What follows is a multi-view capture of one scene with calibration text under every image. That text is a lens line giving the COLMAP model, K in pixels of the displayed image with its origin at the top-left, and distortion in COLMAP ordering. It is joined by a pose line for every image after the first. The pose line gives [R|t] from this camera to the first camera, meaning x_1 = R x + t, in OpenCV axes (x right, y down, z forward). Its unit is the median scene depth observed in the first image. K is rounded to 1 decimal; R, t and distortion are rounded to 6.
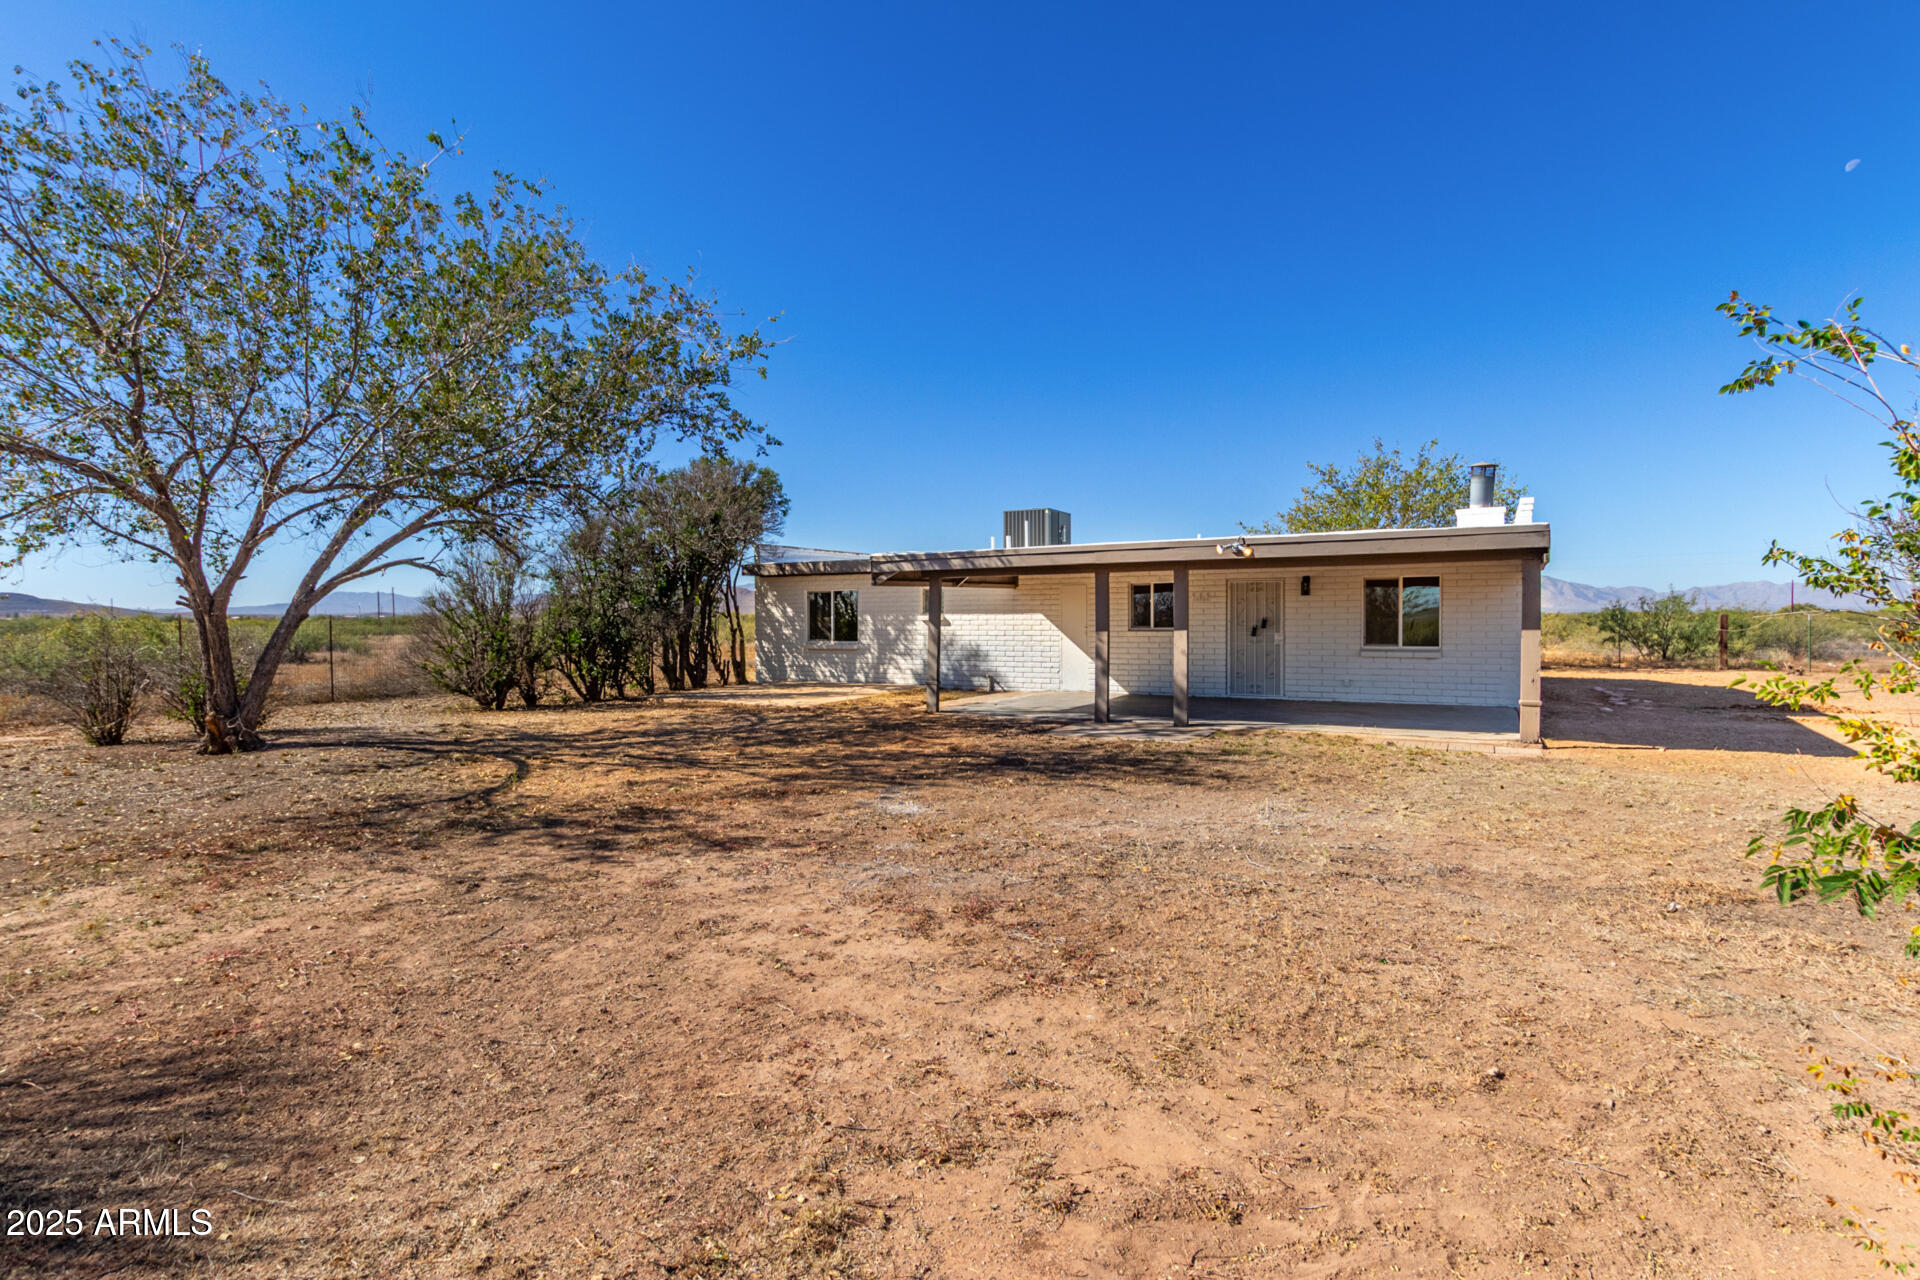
lens RADIAL K [[923.4, 0, 973.7], [0, 923.4, 637.0], [0, 0, 1]] dist [0.004622, 0.000546]
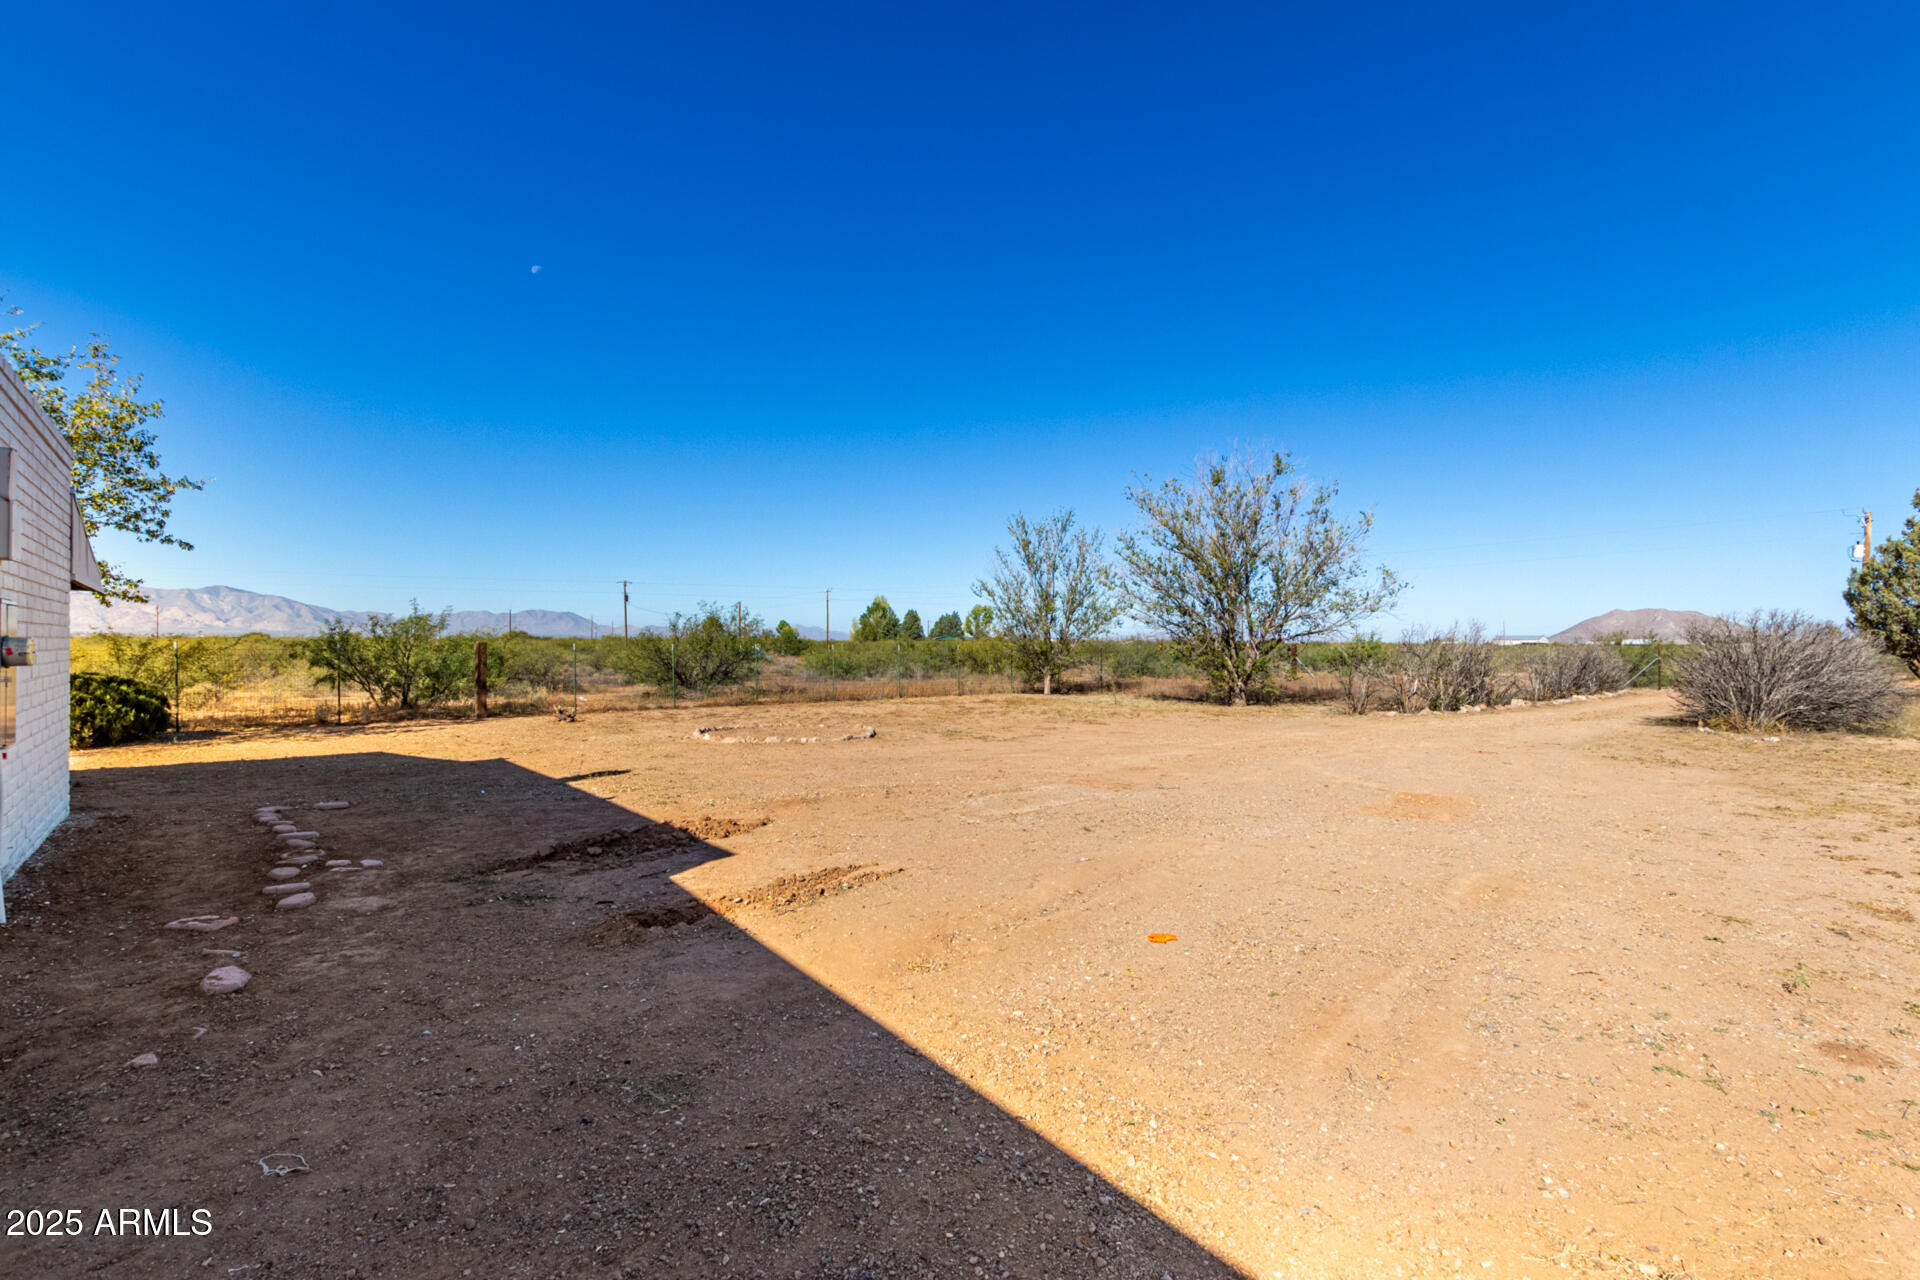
lens RADIAL K [[923.4, 0, 973.7], [0, 923.4, 637.0], [0, 0, 1]] dist [0.004622, 0.000546]
pose [[0.368152, 0.007772, 0.929733, 0.357784], [0.017016, 0.999741, -0.015095, -0.013536], [-0.929610, 0.021378, 0.367925, 0.482416]]
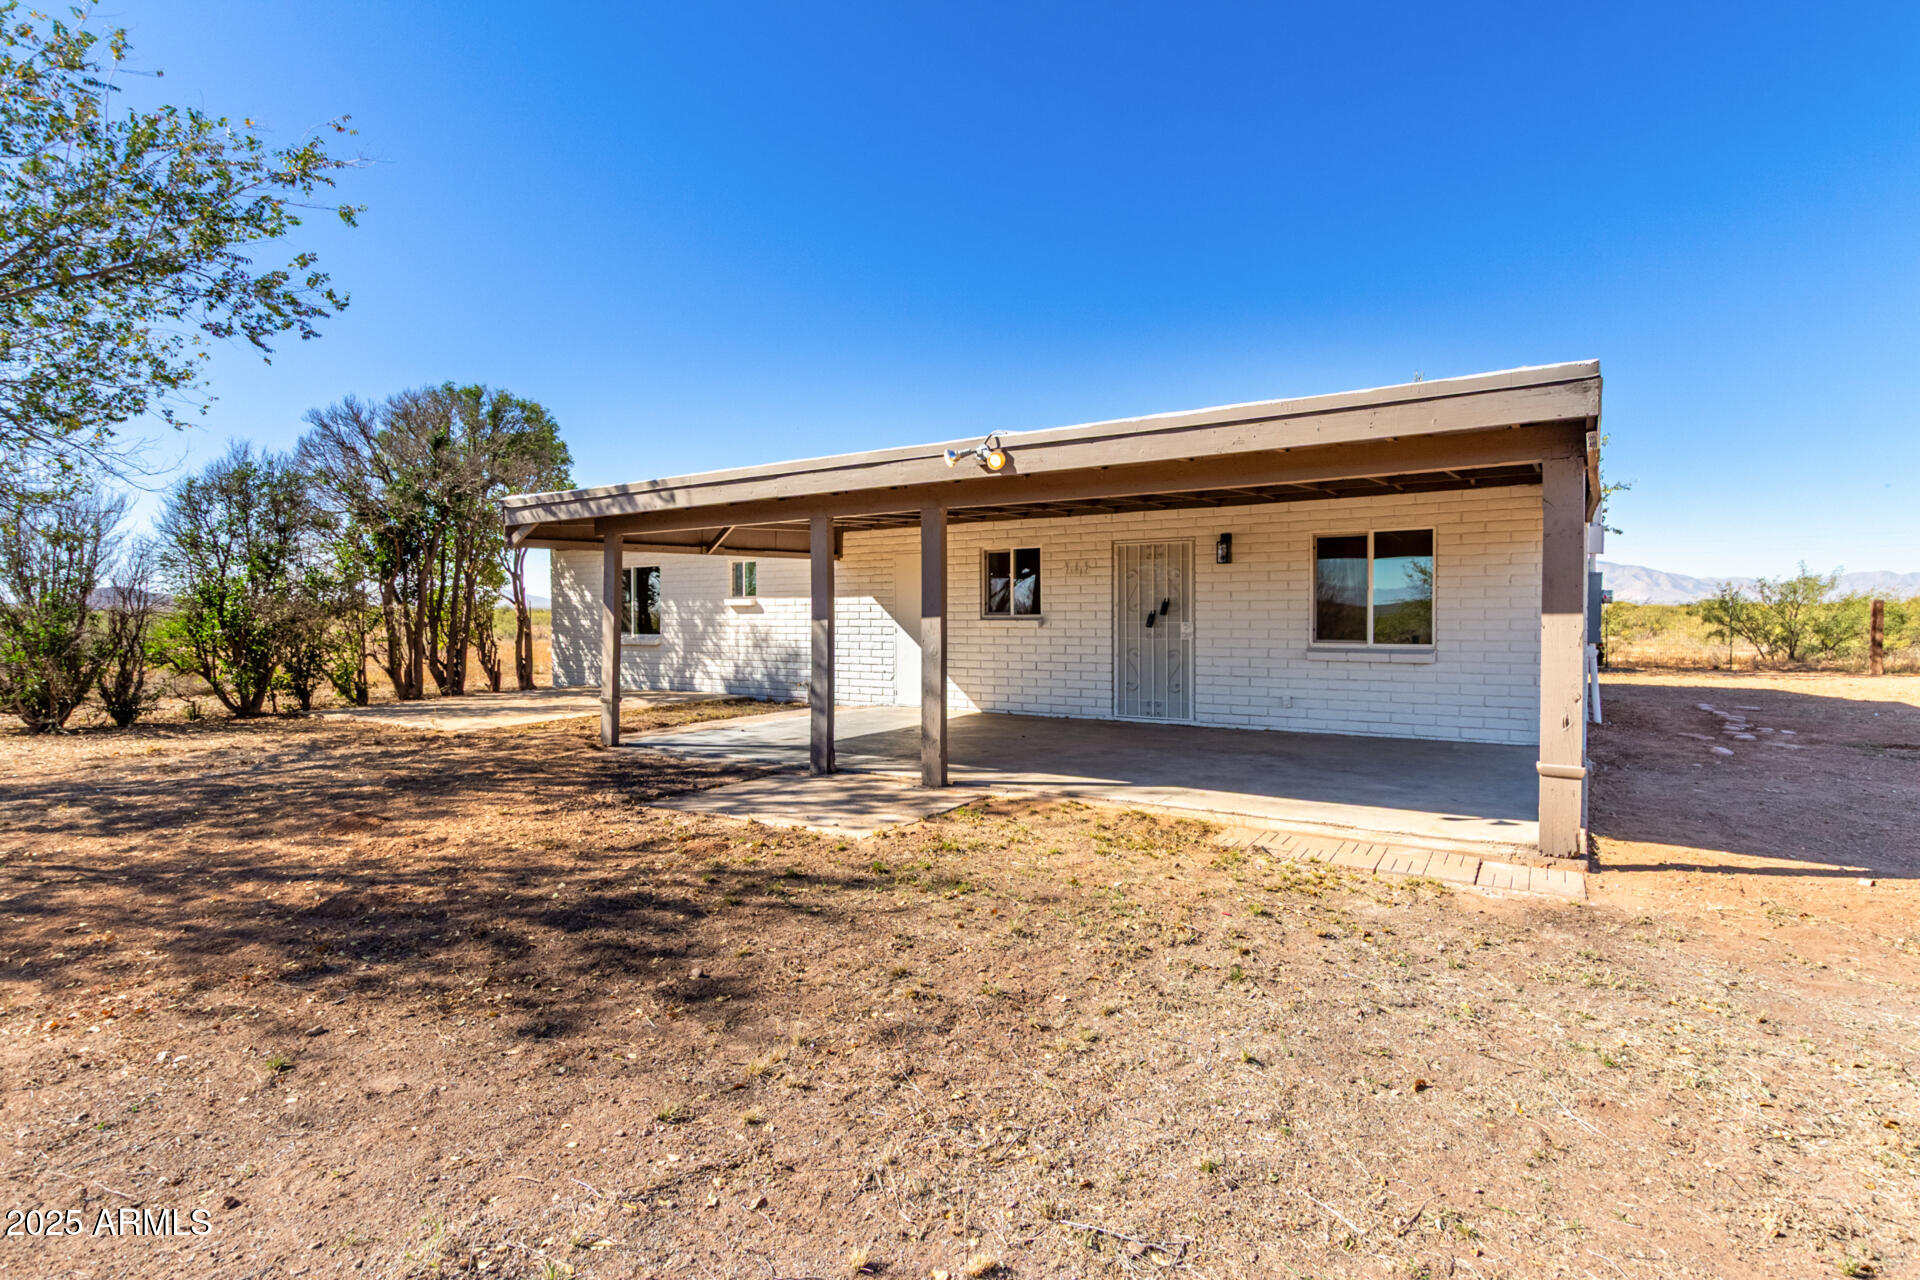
lens RADIAL K [[932.3, 0, 965.8], [0, 932.3, 634.5], [0, 0, 1]] dist [-0.002940, -0.001260]
pose [[0.997355, 0.000246, -0.072685, 0.172127], [-0.000038, 0.999996, 0.002854, 0.001776], [0.072685, -0.002843, 0.997351, 0.261770]]
